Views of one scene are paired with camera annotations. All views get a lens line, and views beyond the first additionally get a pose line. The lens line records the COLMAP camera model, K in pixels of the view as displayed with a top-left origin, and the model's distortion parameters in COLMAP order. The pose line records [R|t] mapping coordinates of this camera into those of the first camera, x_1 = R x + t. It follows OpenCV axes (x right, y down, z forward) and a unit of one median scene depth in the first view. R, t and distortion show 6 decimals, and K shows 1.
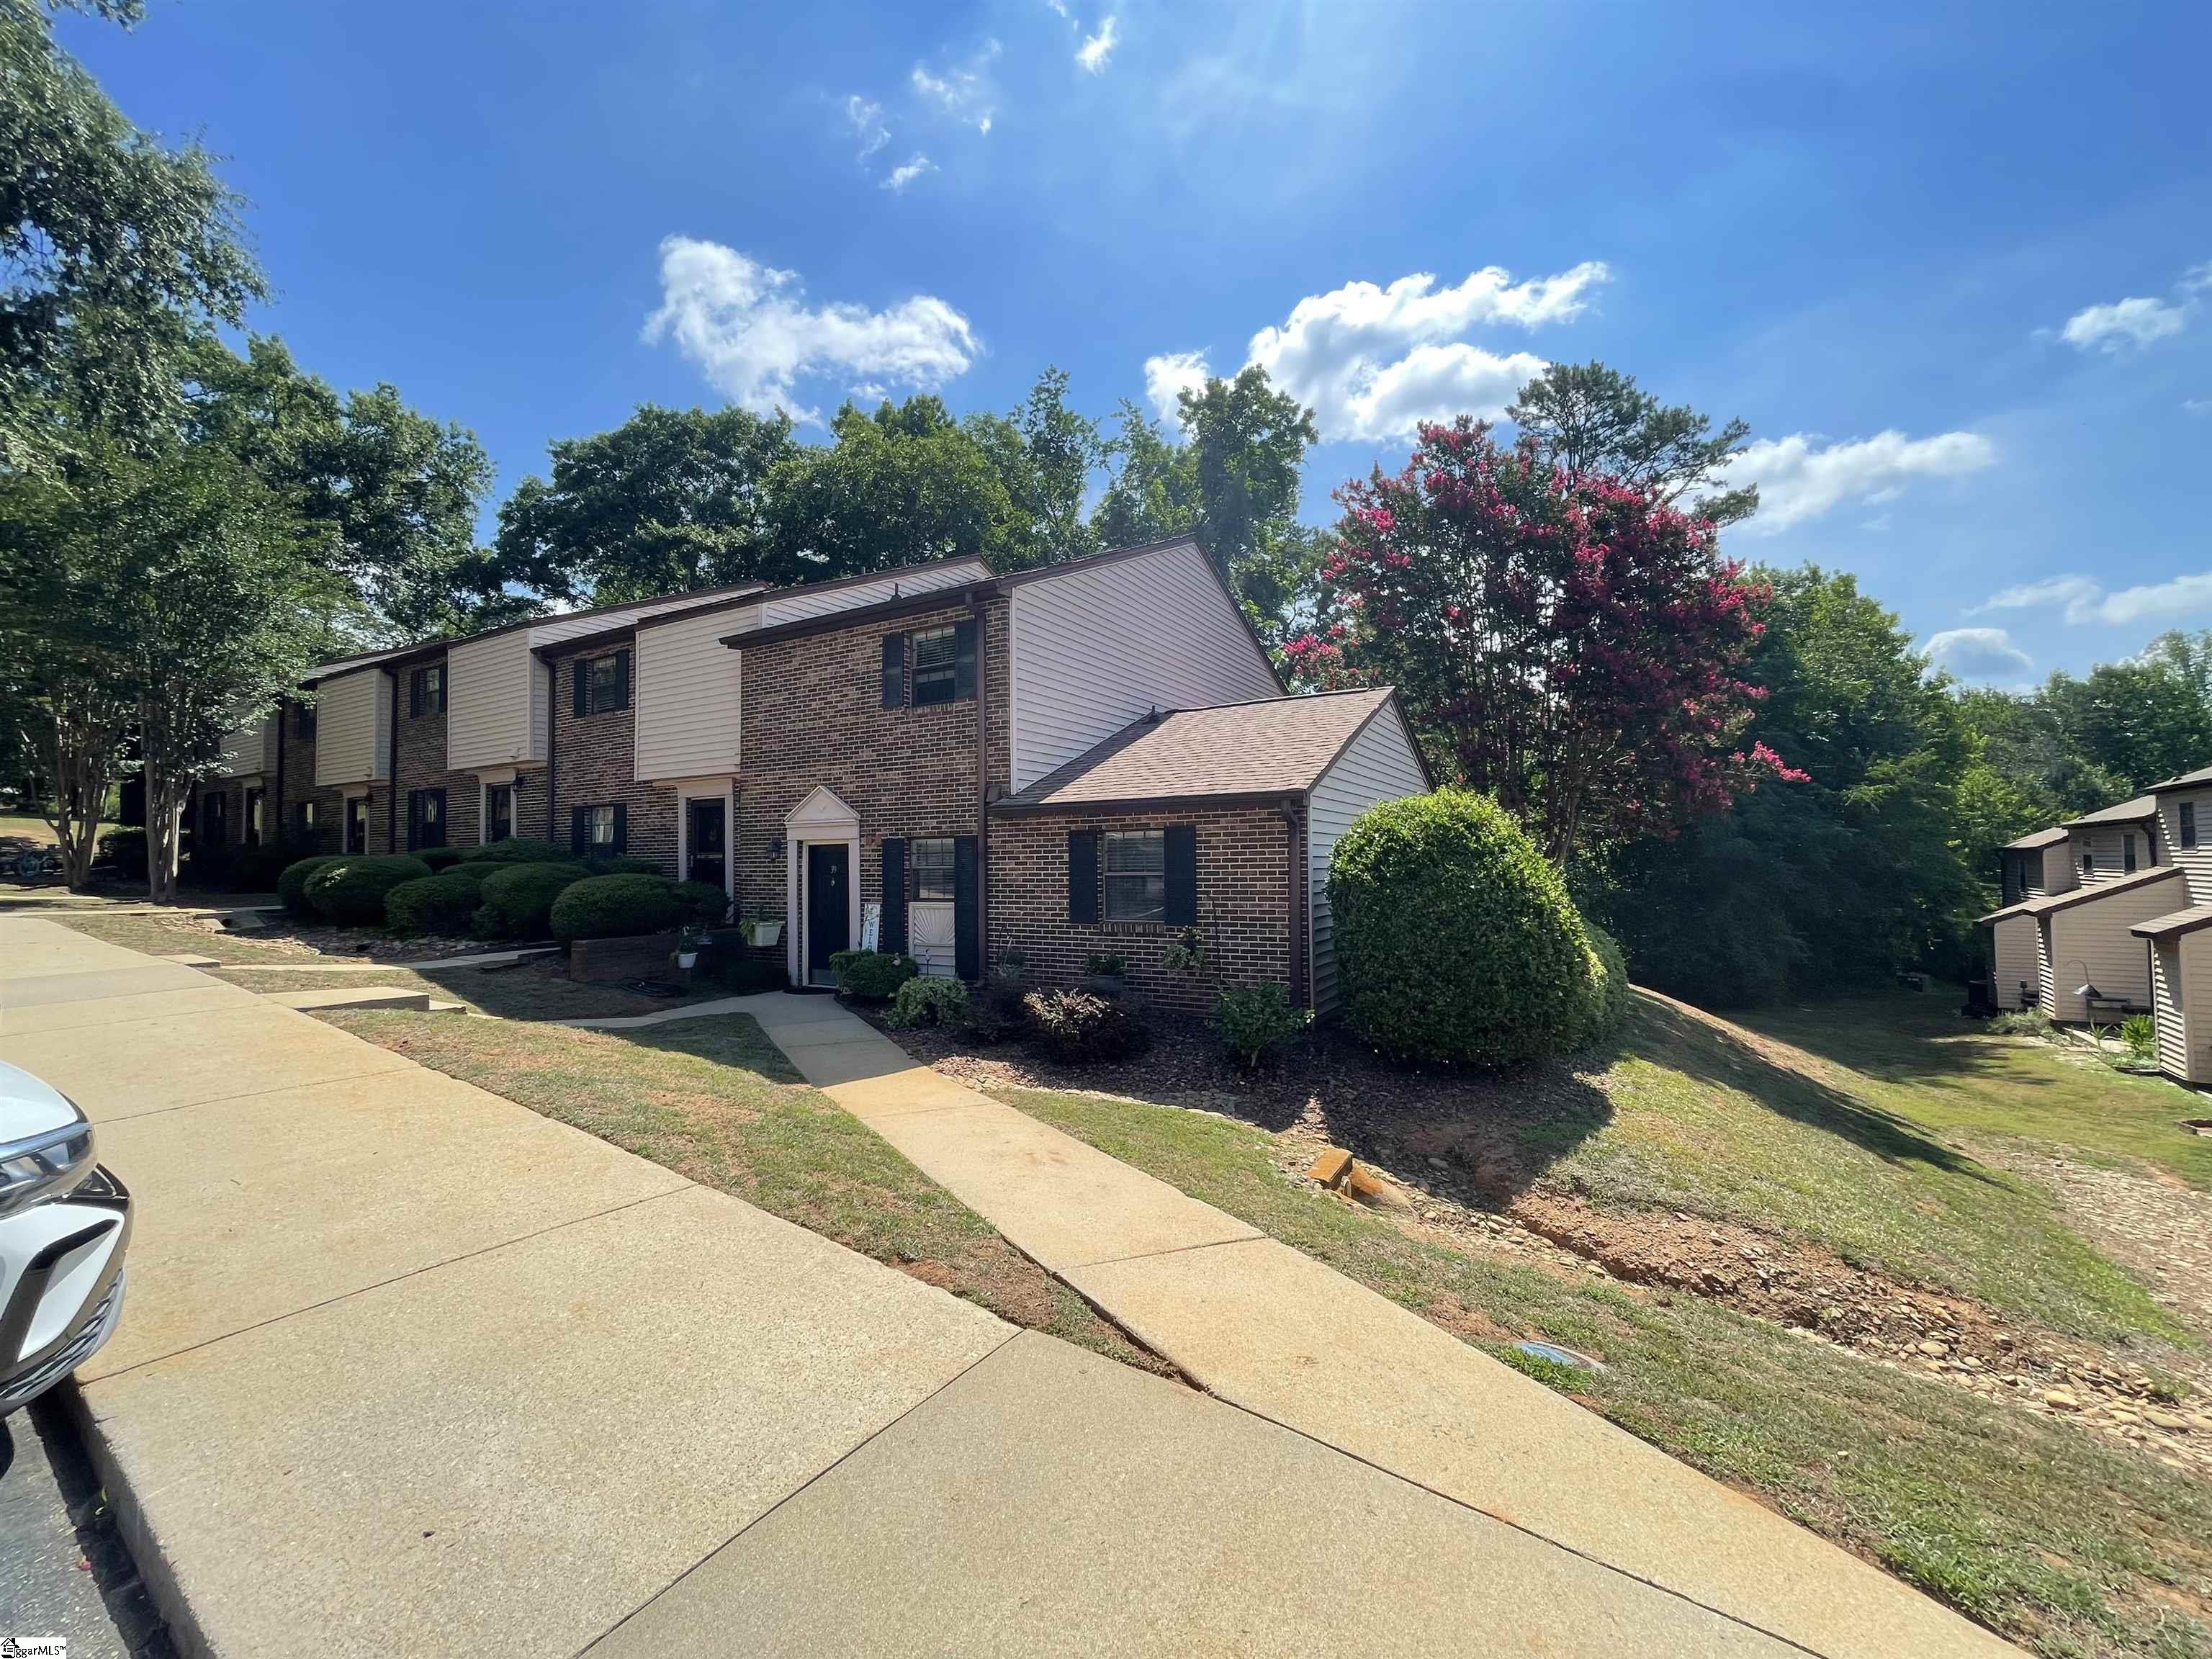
lens RADIAL K [[878.8, 0, 1107.5], [0, 878.8, 838.4], [0, 0, 1]] dist [0.012898, 0.000060]
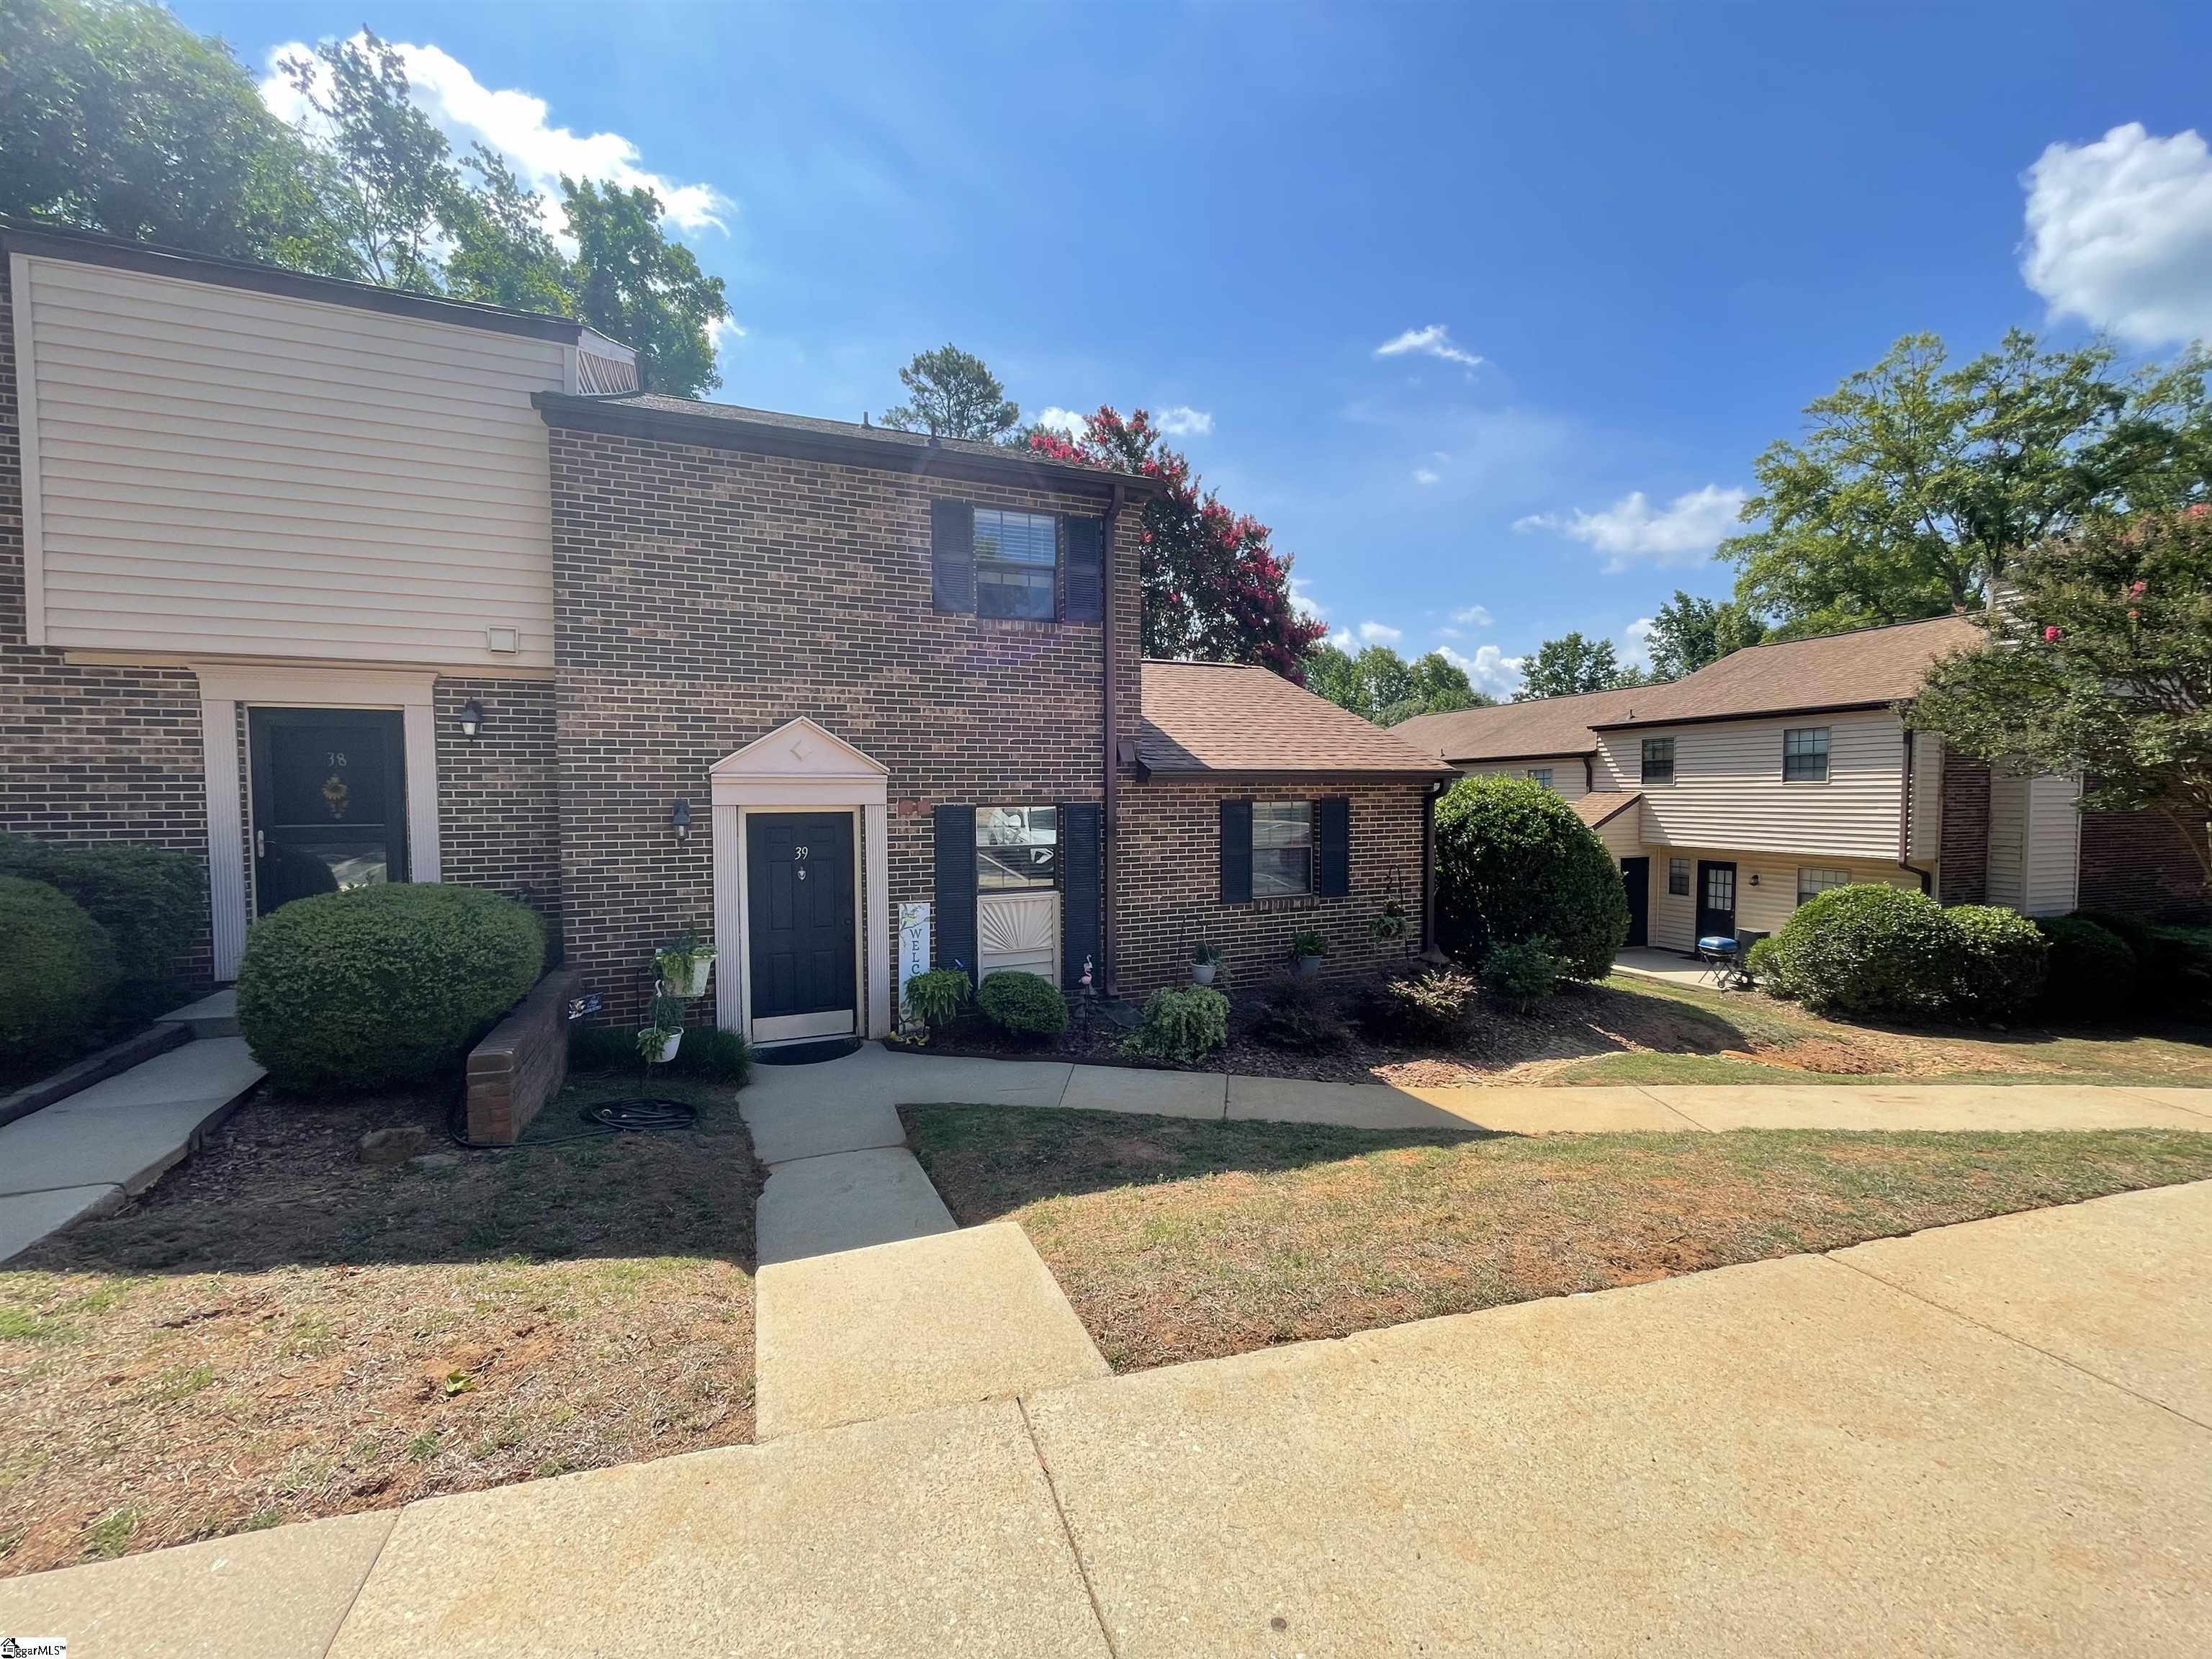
lens RADIAL K [[895.8, 0, 1109.0], [0, 895.8, 823.3], [0, 0, 1]] dist [-0.003396, 0.000175]
pose [[0.600840, -0.024319, 0.798999, -0.710293], [-0.027649, 0.998307, 0.051177, -0.024458], [-0.798891, -0.052841, 0.599150, 0.471816]]
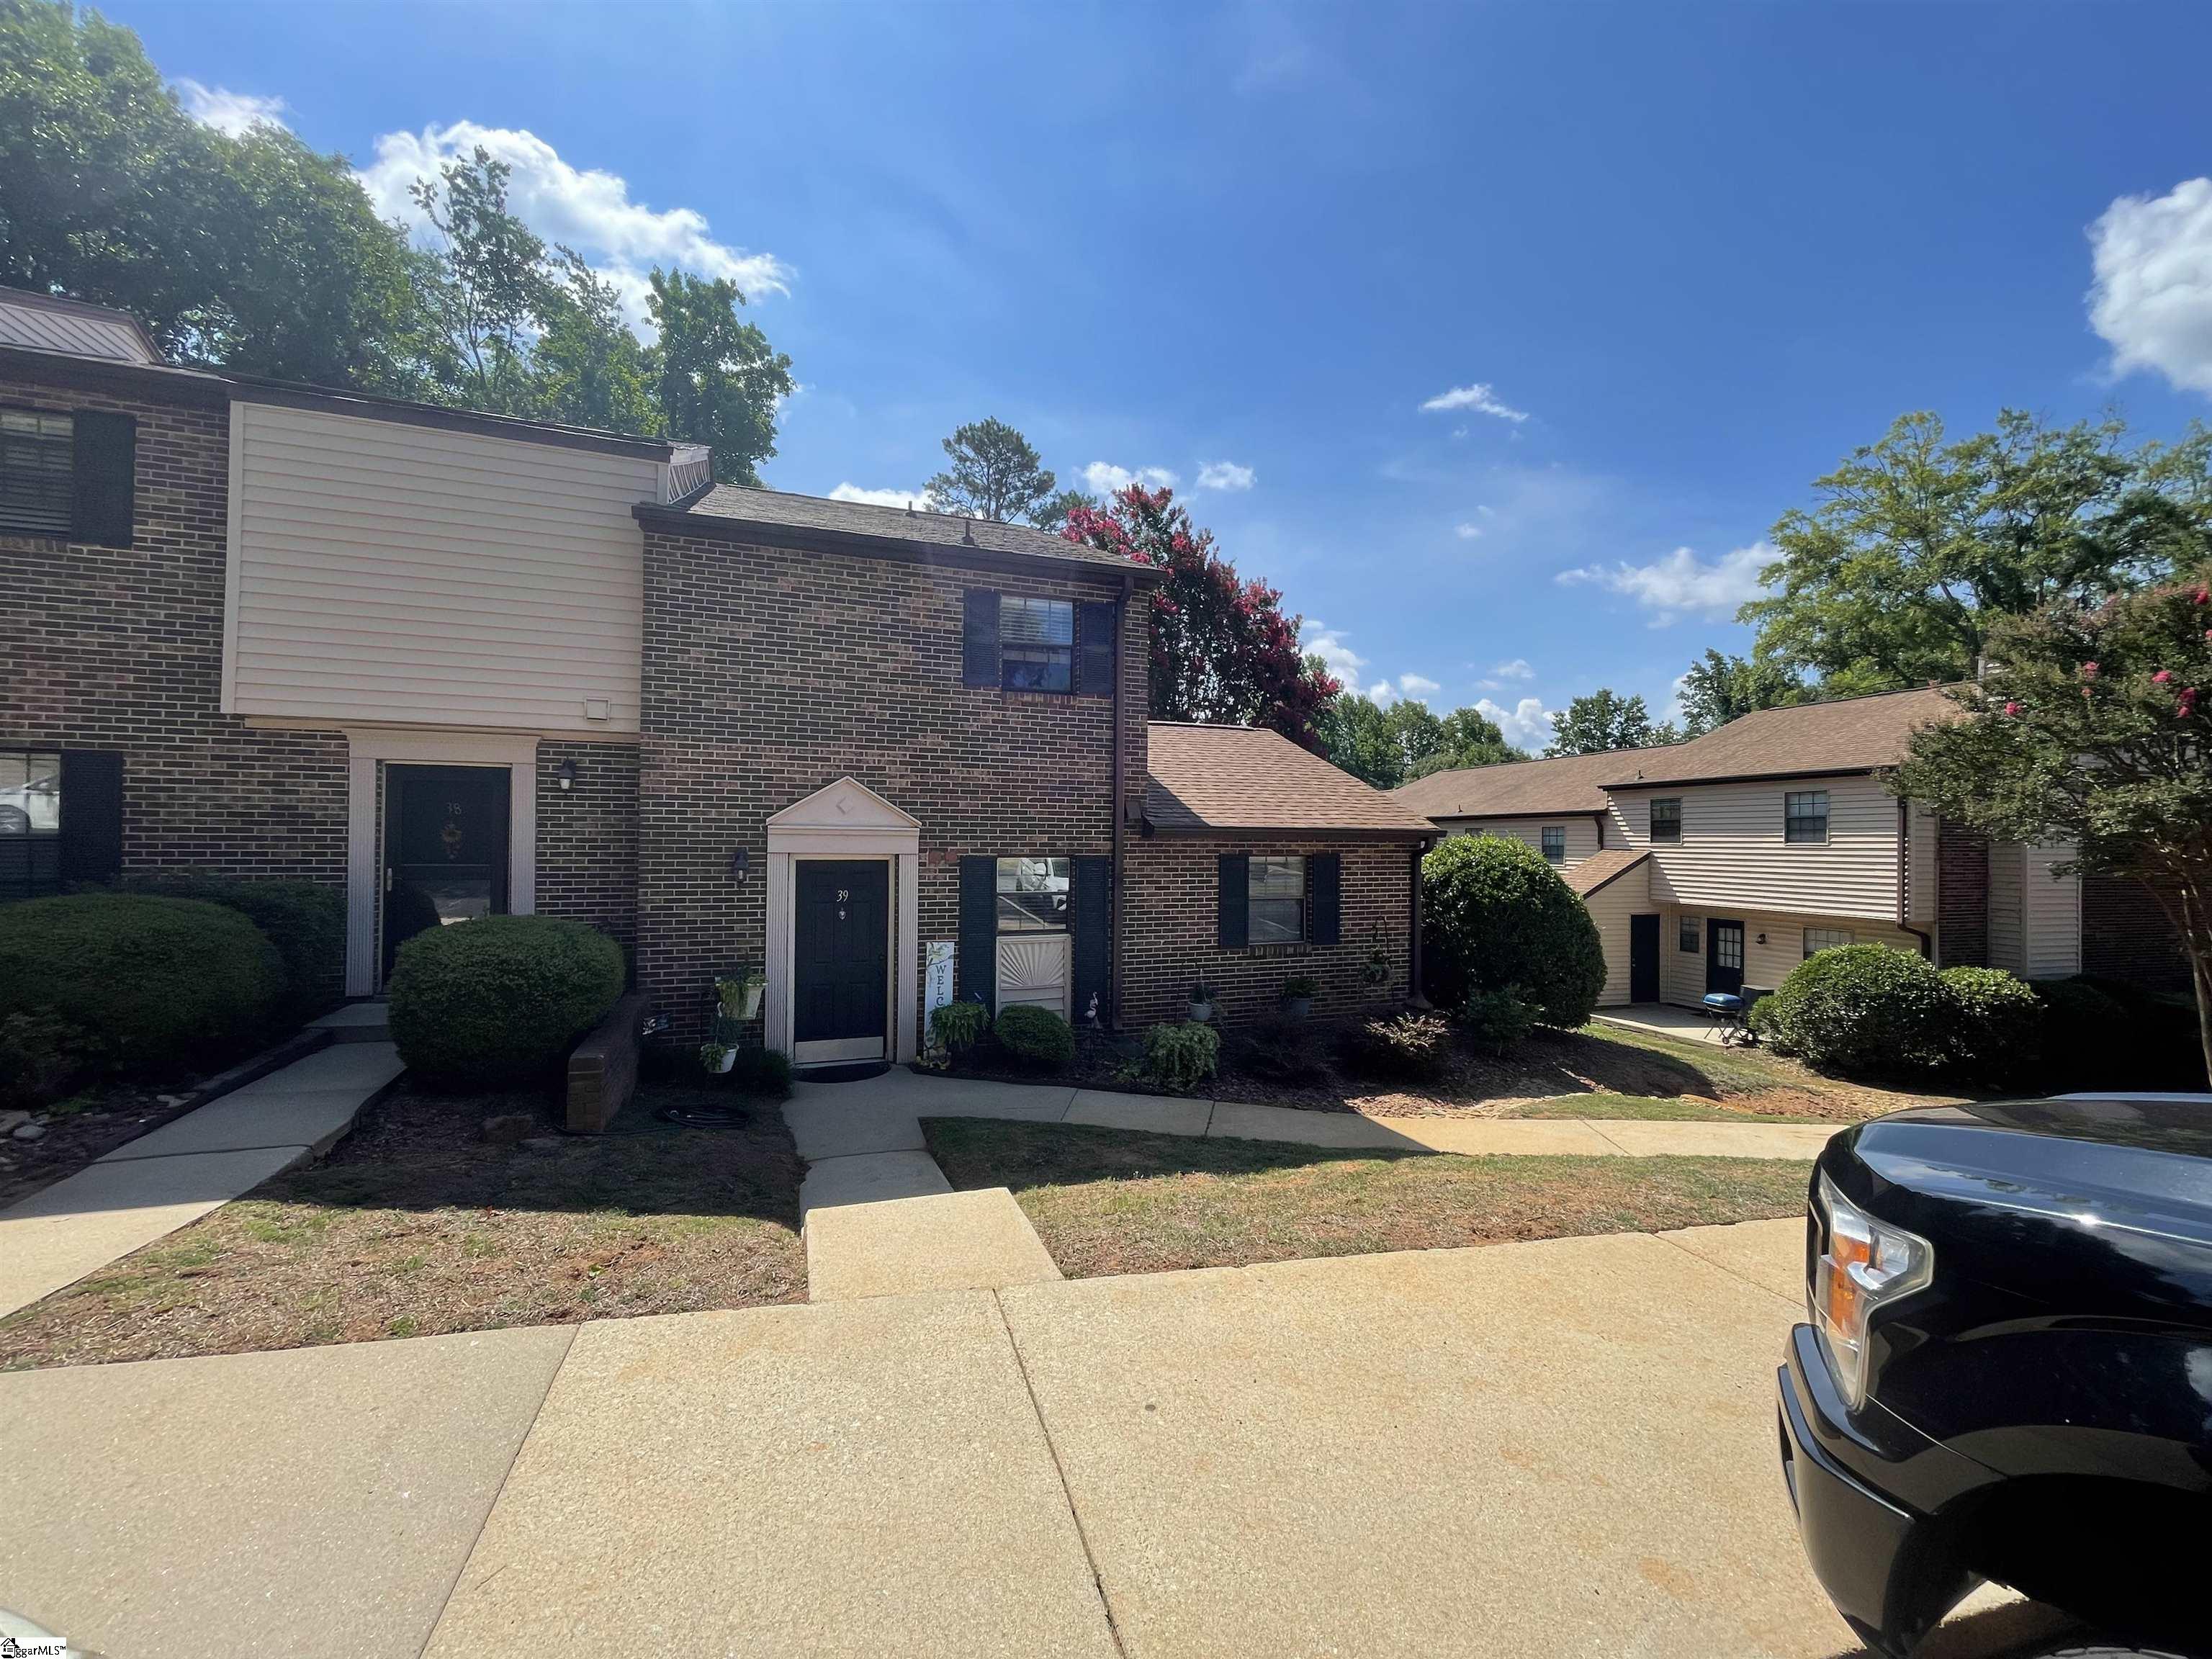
lens RADIAL K [[901.6, 0, 1109.8], [0, 901.6, 825.5], [0, 0, 1]] dist [-0.005108, -0.000291]
pose [[0.630918, 0.025239, 0.775439, -0.764706], [-0.041867, 0.999122, 0.001545, -0.031714], [-0.774719, -0.033441, 0.631421, 0.400196]]
